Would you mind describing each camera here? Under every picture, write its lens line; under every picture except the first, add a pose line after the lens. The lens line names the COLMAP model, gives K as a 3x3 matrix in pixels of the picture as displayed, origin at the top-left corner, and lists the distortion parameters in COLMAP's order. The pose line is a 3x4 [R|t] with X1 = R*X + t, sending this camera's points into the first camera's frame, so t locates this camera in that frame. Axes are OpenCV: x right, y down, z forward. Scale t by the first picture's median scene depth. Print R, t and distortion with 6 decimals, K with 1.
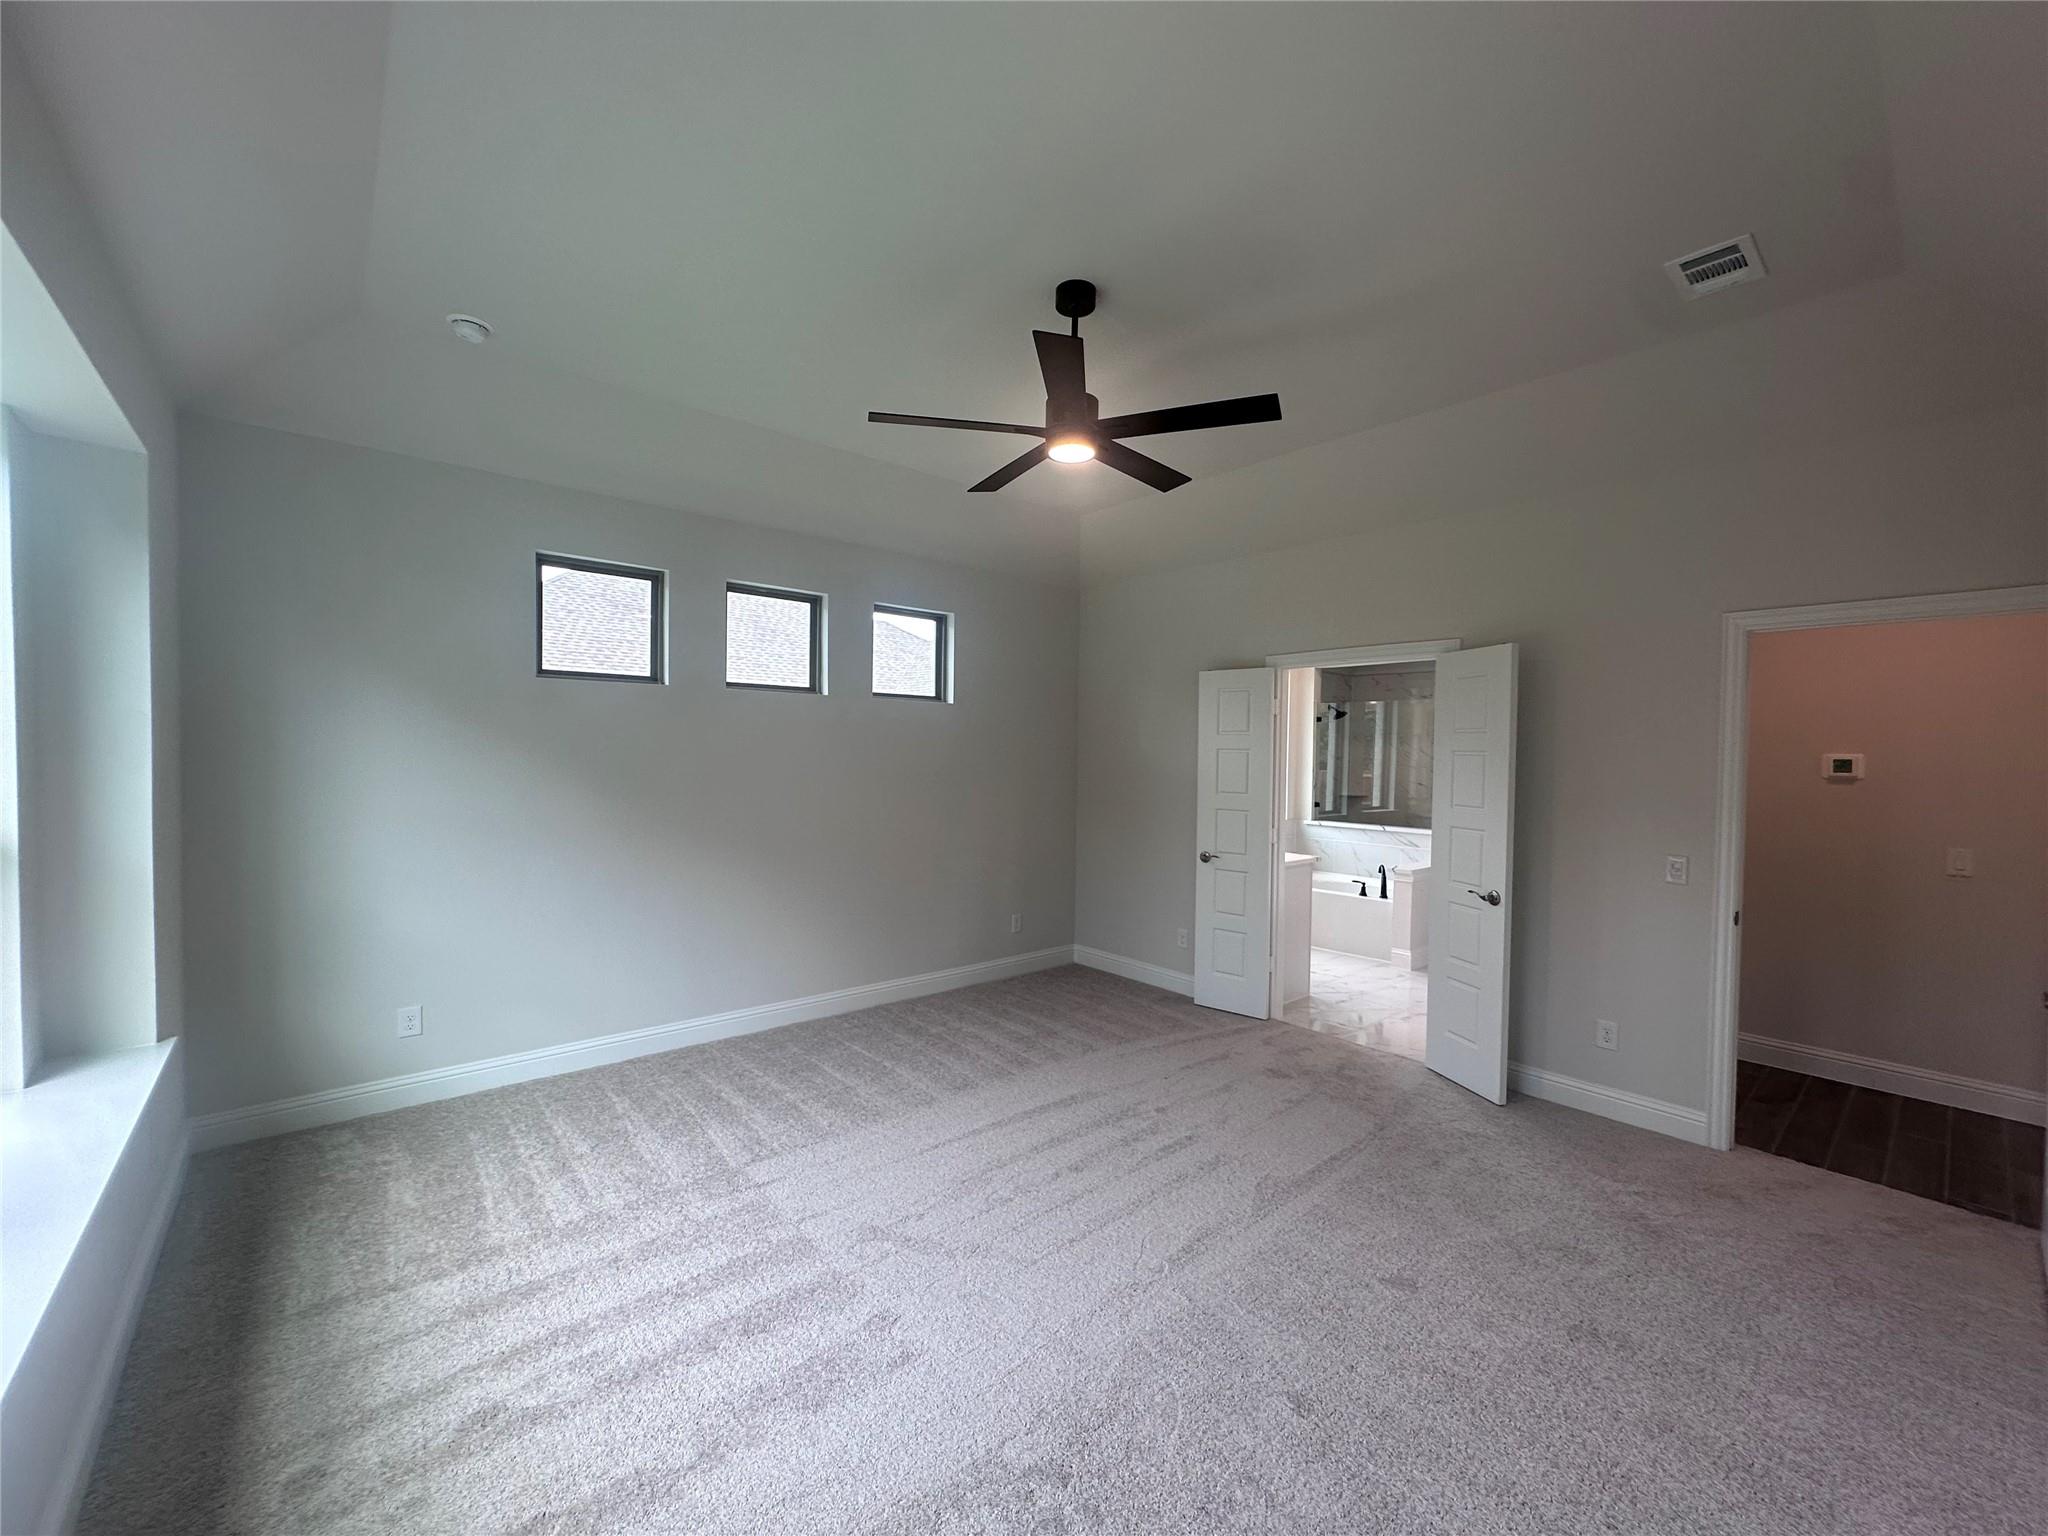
lens RADIAL K [[811.2, 0, 1017.3], [0, 811.2, 775.4], [0, 0, 1]] dist [-0.000749, 0.000181]
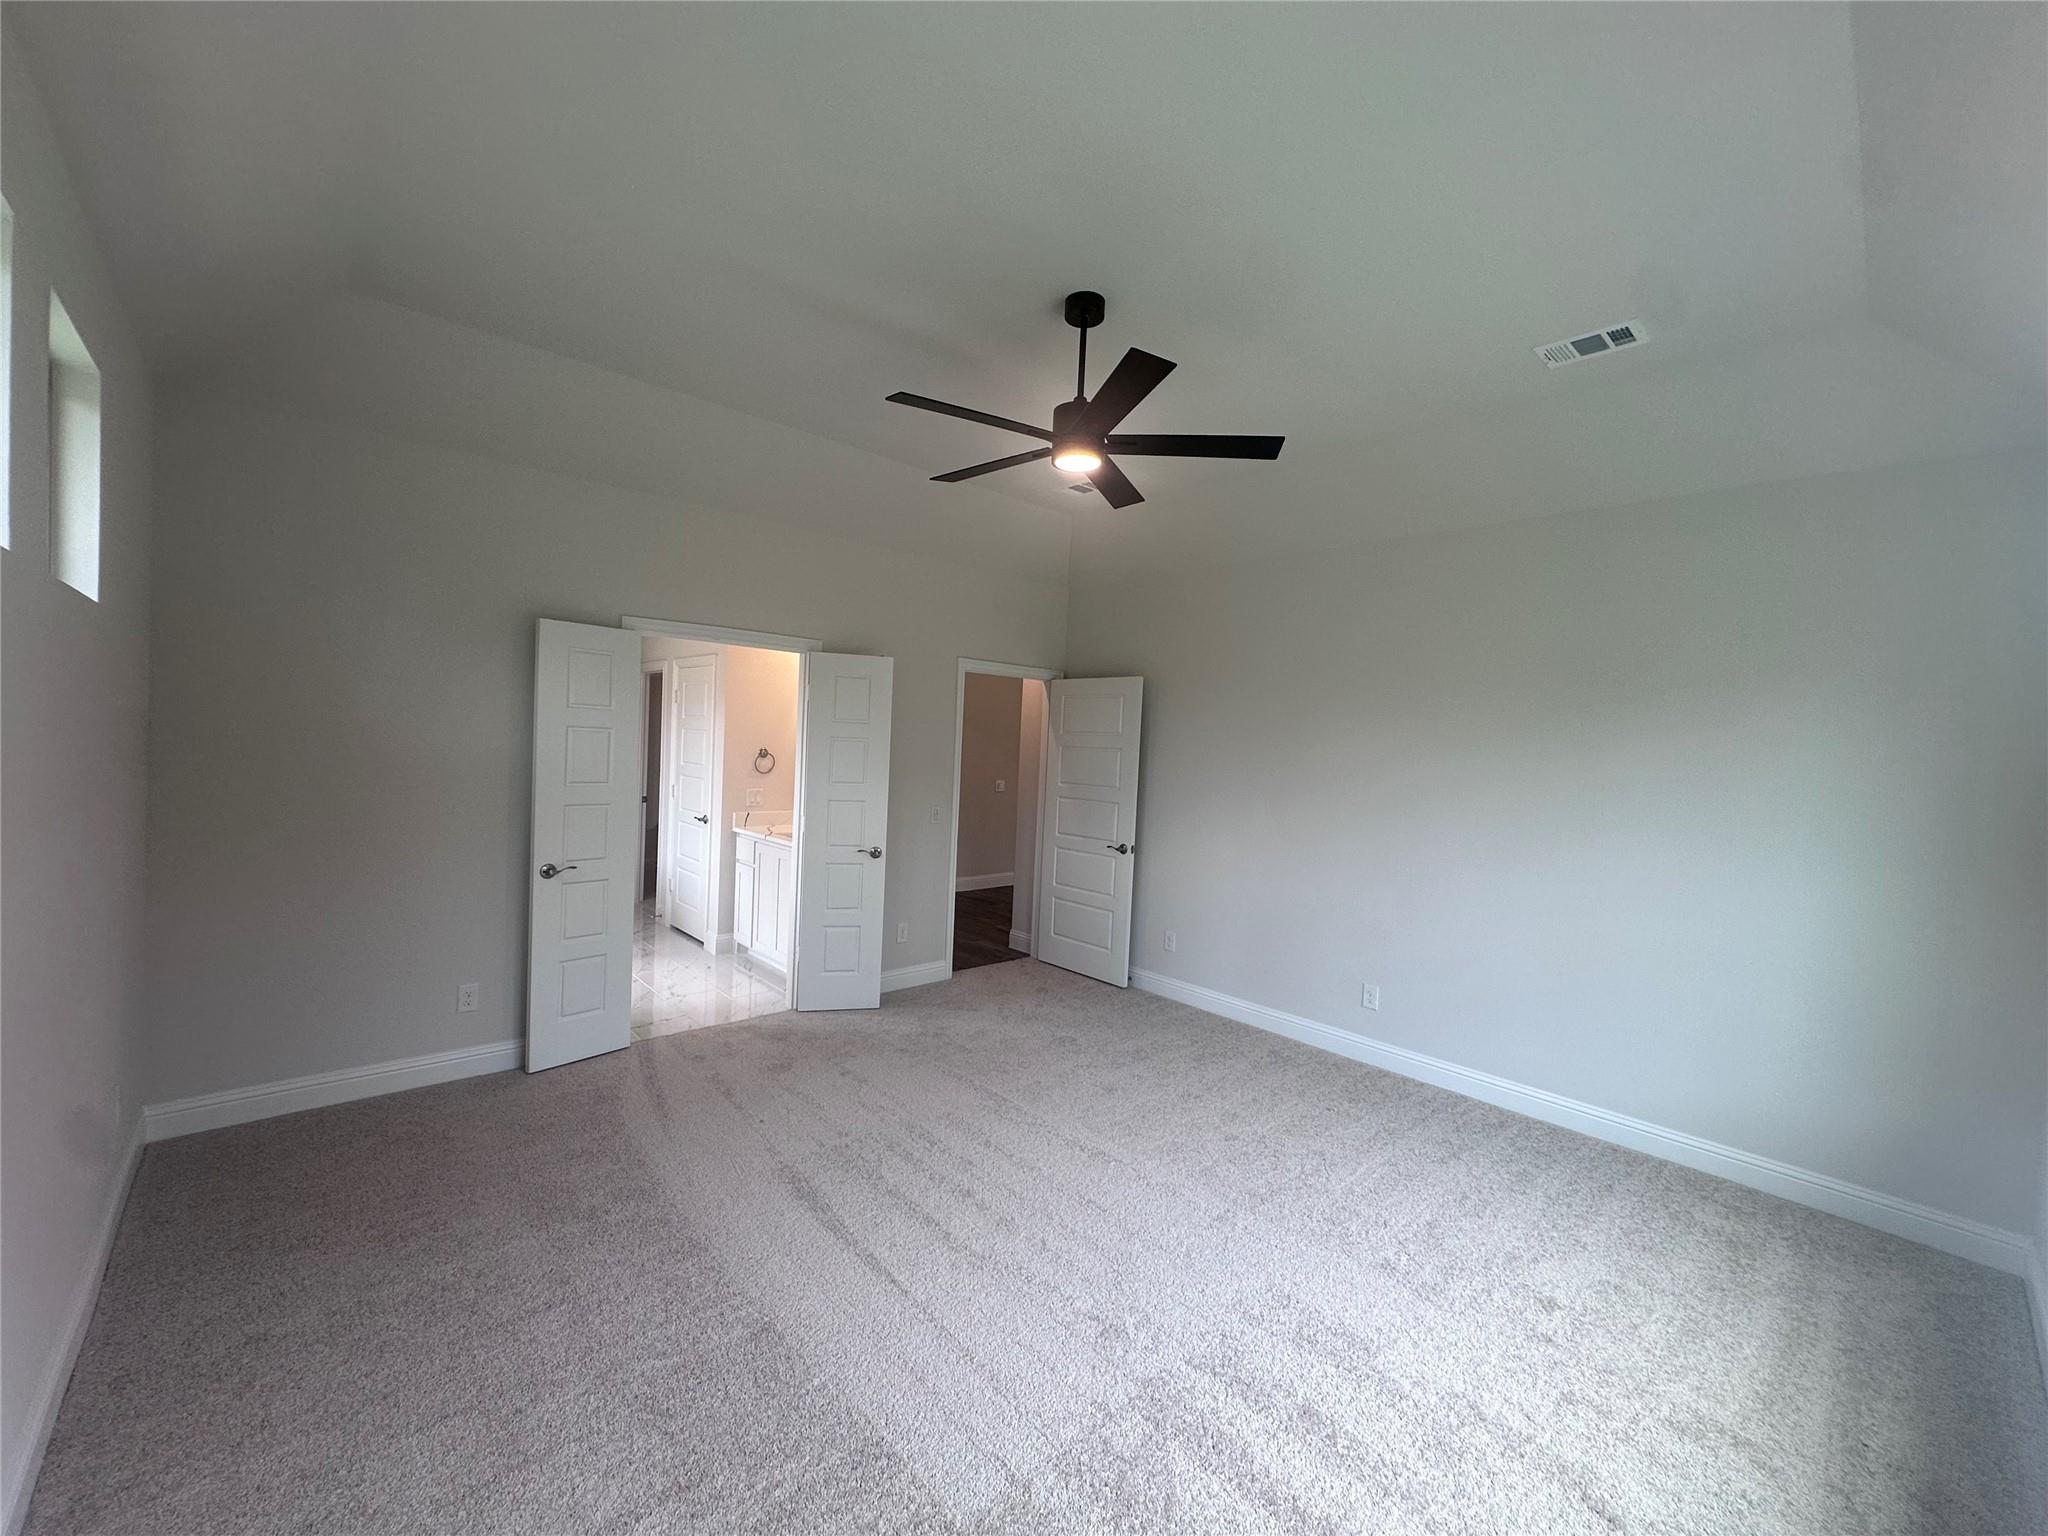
lens RADIAL K [[811.2, 0, 1024.1], [0, 811.2, 762.3], [0, 0, 1]] dist [-0.000749, 0.000181]
pose [[-0.019383, -0.040551, 0.998989, -0.703394], [-0.013774, 0.999093, 0.040288, -0.047609], [-0.999717, -0.012979, -0.019924, 0.790737]]
